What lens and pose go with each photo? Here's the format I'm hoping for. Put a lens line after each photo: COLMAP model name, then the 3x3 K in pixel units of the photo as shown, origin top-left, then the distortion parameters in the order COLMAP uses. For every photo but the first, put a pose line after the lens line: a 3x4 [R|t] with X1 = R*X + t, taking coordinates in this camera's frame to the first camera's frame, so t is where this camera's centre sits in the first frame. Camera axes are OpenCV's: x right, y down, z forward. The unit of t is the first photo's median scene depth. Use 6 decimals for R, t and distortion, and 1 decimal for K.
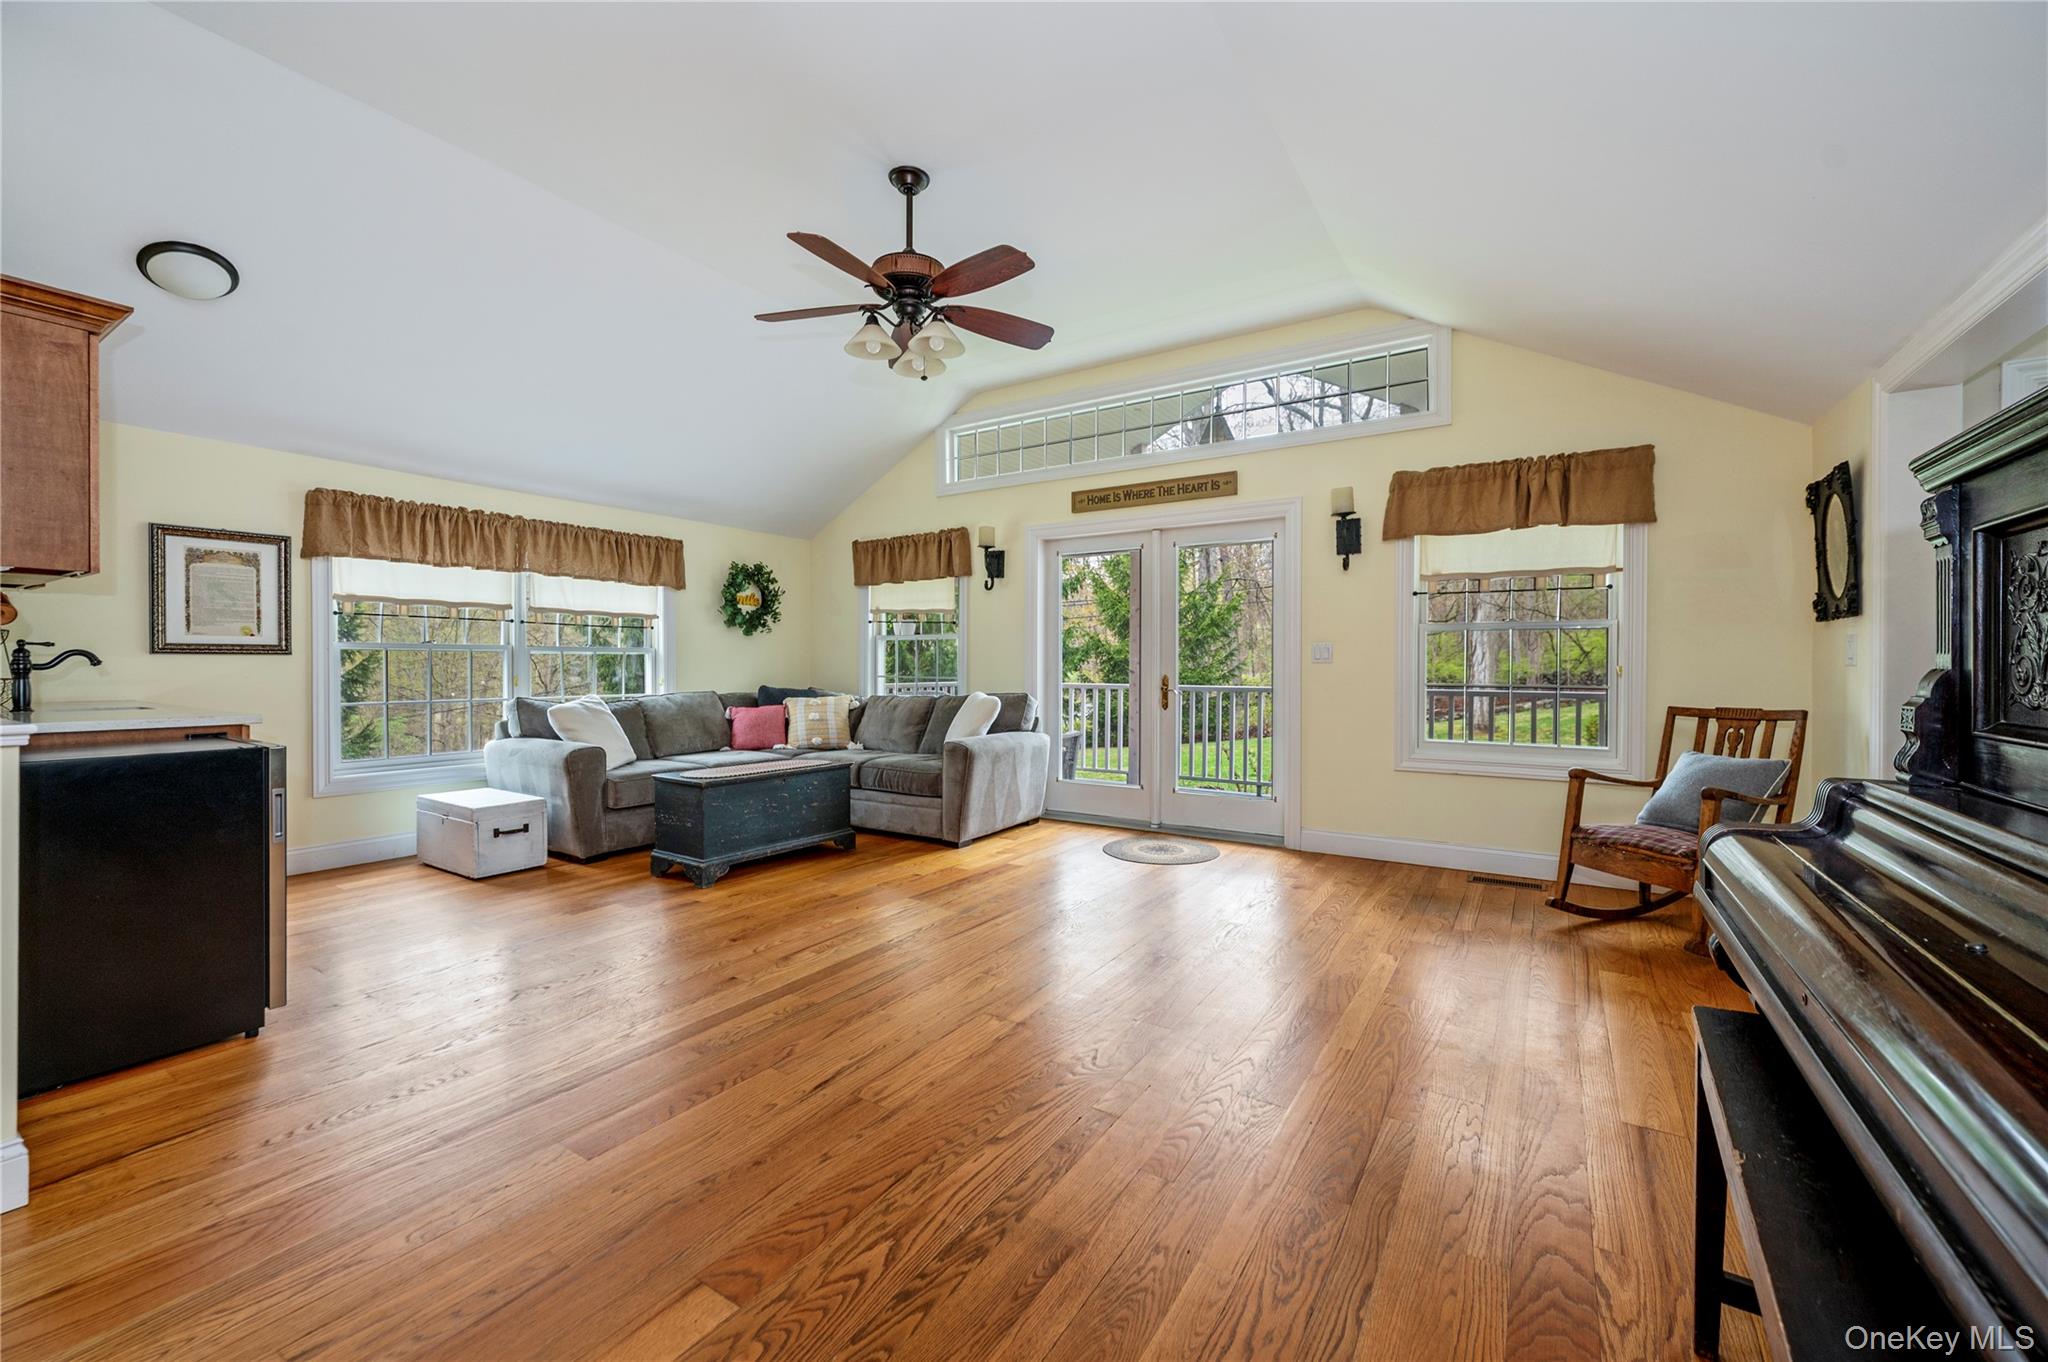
lens RADIAL K [[816.0, 0, 1027.7], [0, 816.0, 676.4], [0, 0, 1]] dist [-0.000518, -0.000066]
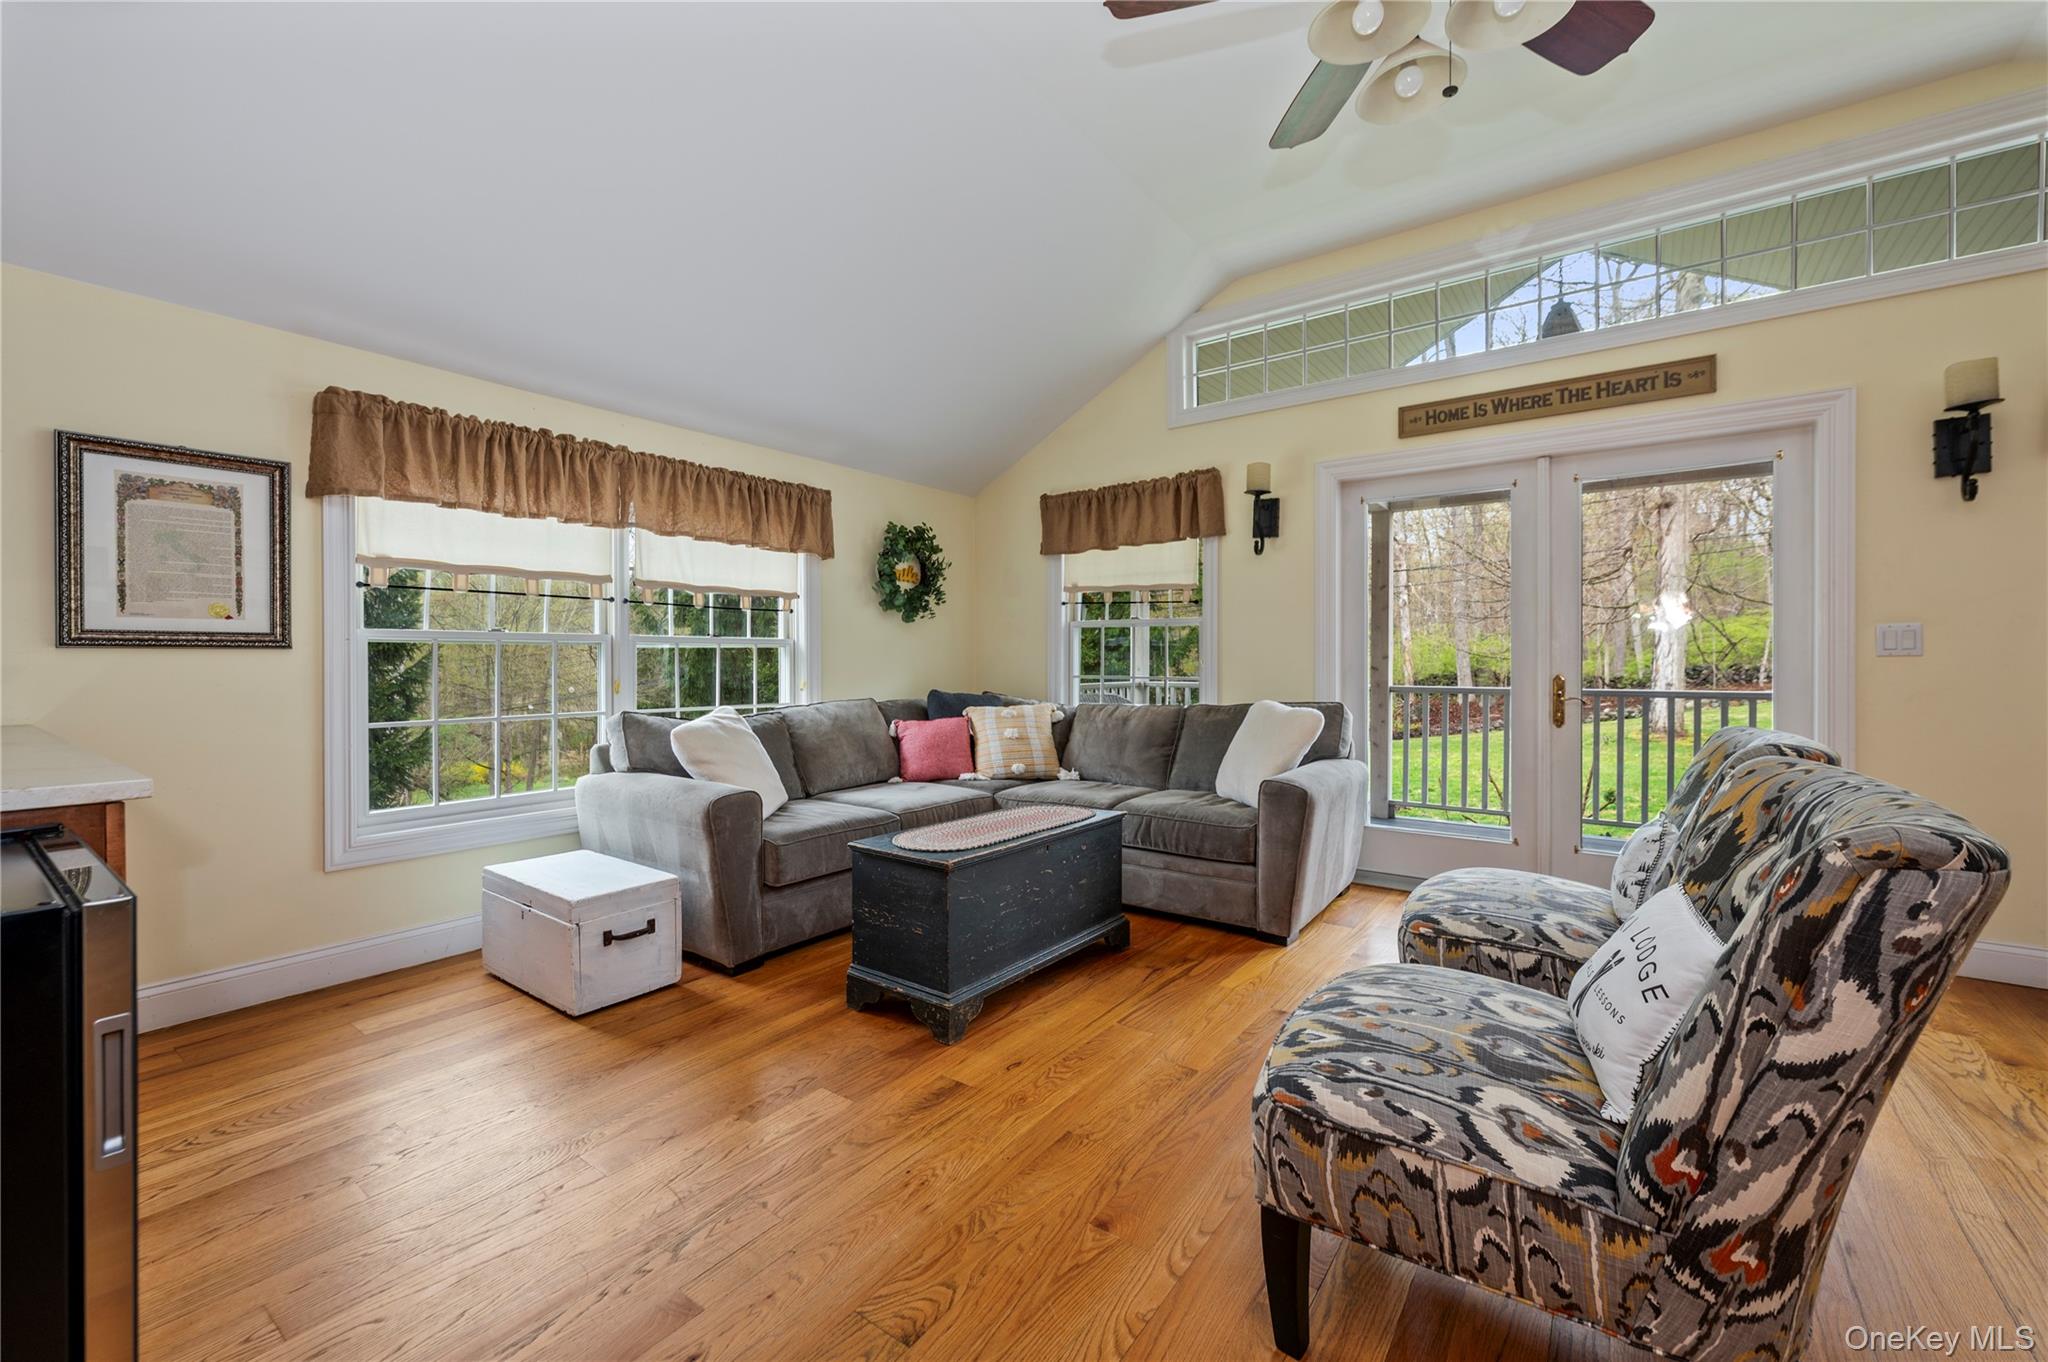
lens RADIAL K [[833.2, 0, 1027.7], [0, 833.2, 667.3], [0, 0, 1]] dist [-0.000138, -0.000270]
pose [[0.998231, -0.003069, -0.059376, -0.226615], [0.002751, 0.999981, -0.005442, -0.005427], [0.059392, 0.005269, 0.998221, 0.300617]]
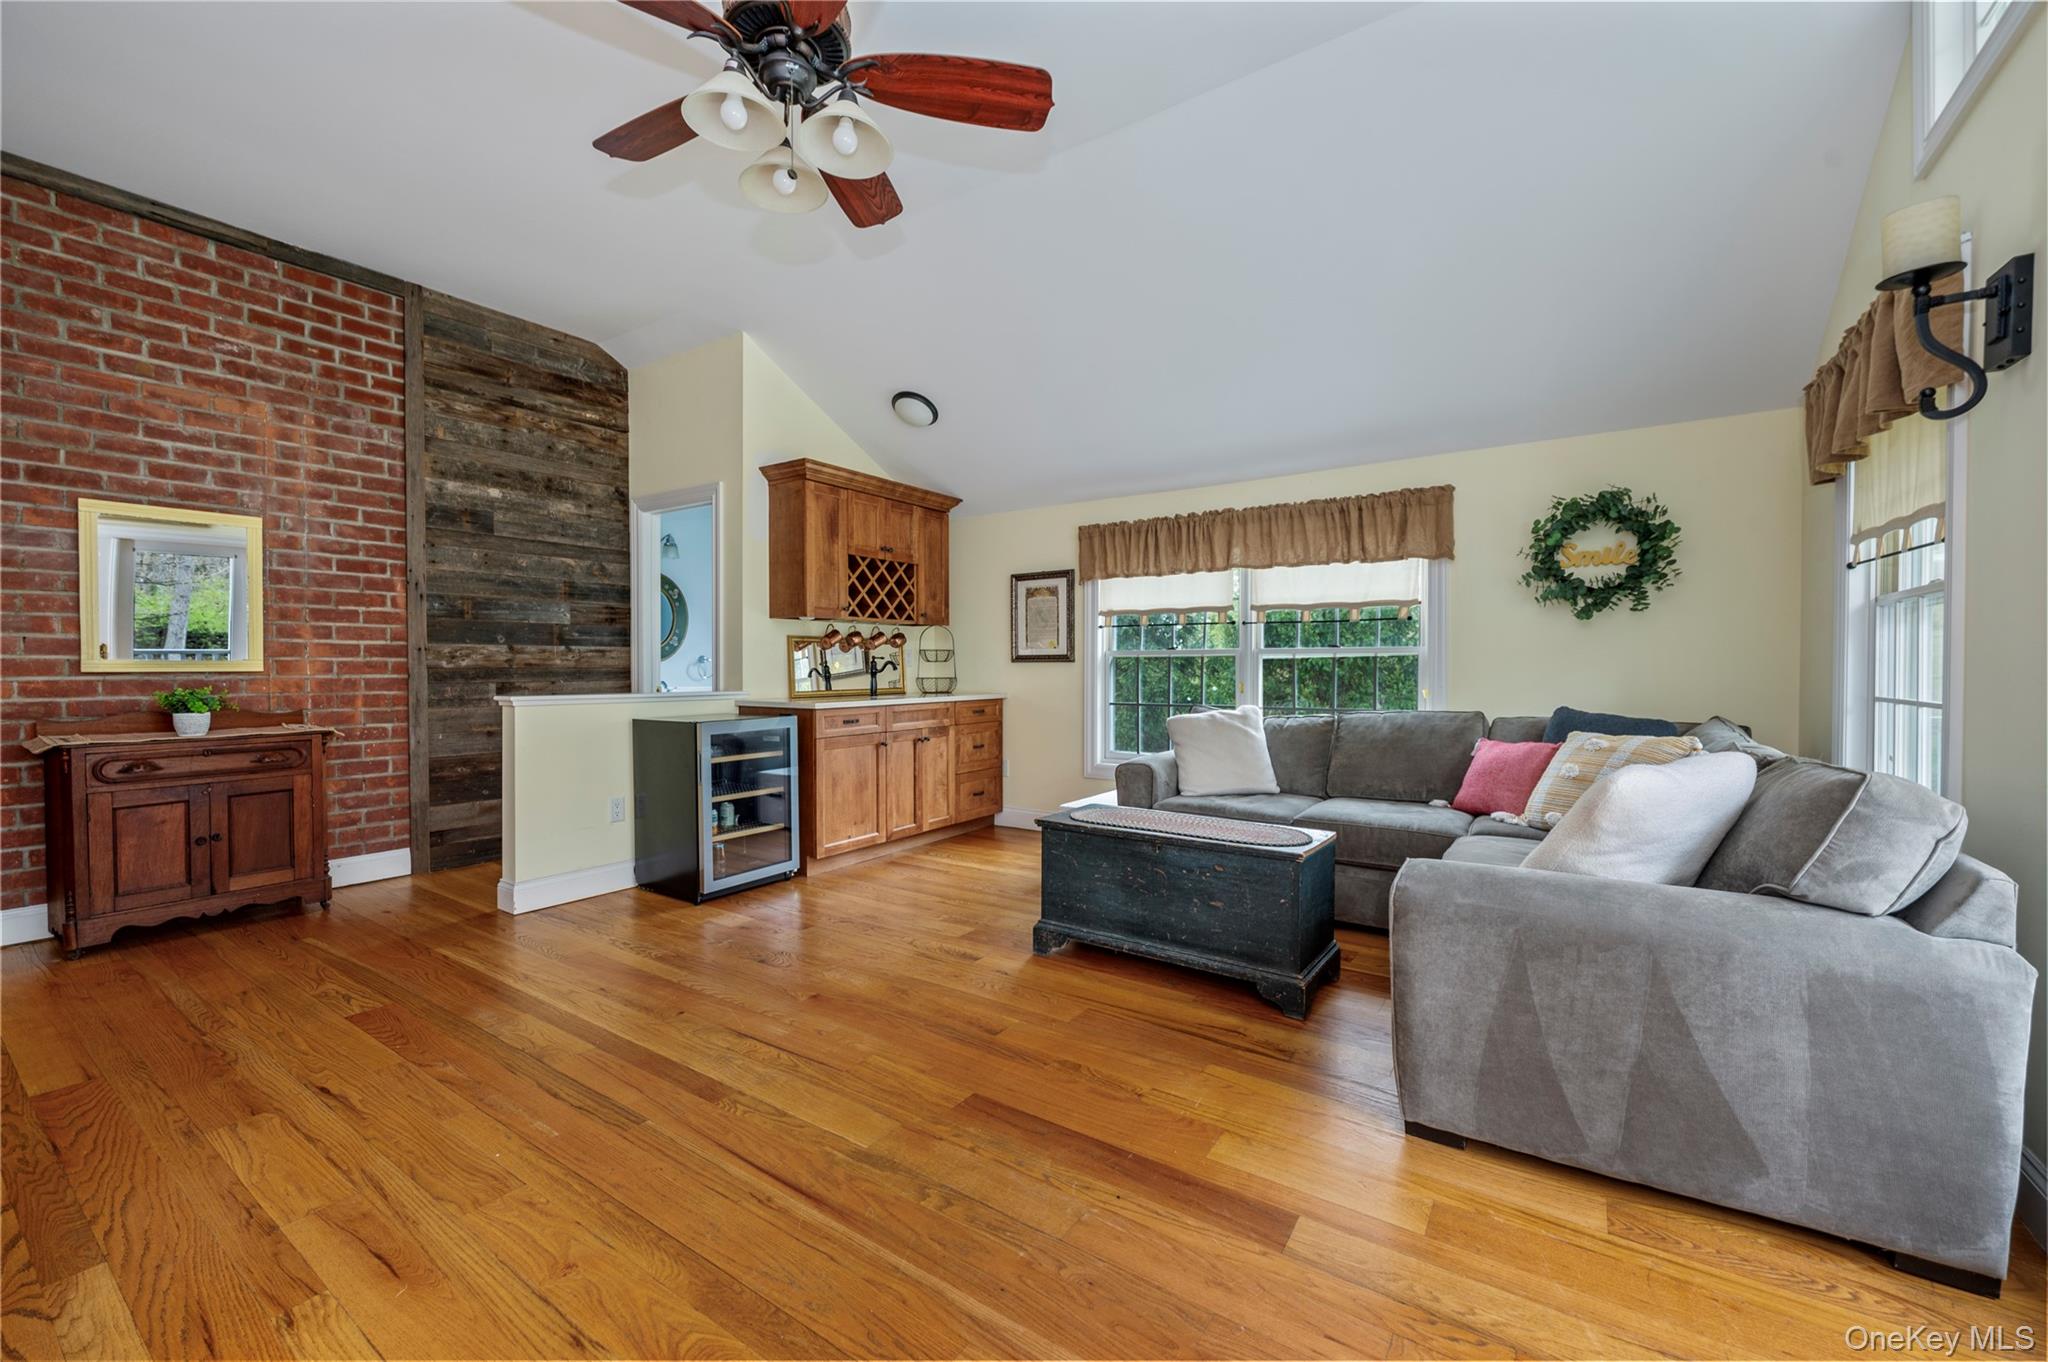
lens RADIAL K [[816.0, 0, 1027.7], [0, 816.0, 676.4], [0, 0, 1]] dist [-0.000518, -0.000066]
pose [[-0.023245, 0.007244, -0.999704, 0.286184], [-0.014458, 0.999867, 0.007582, -0.010041], [0.999625, 0.014630, -0.023137, 0.746659]]
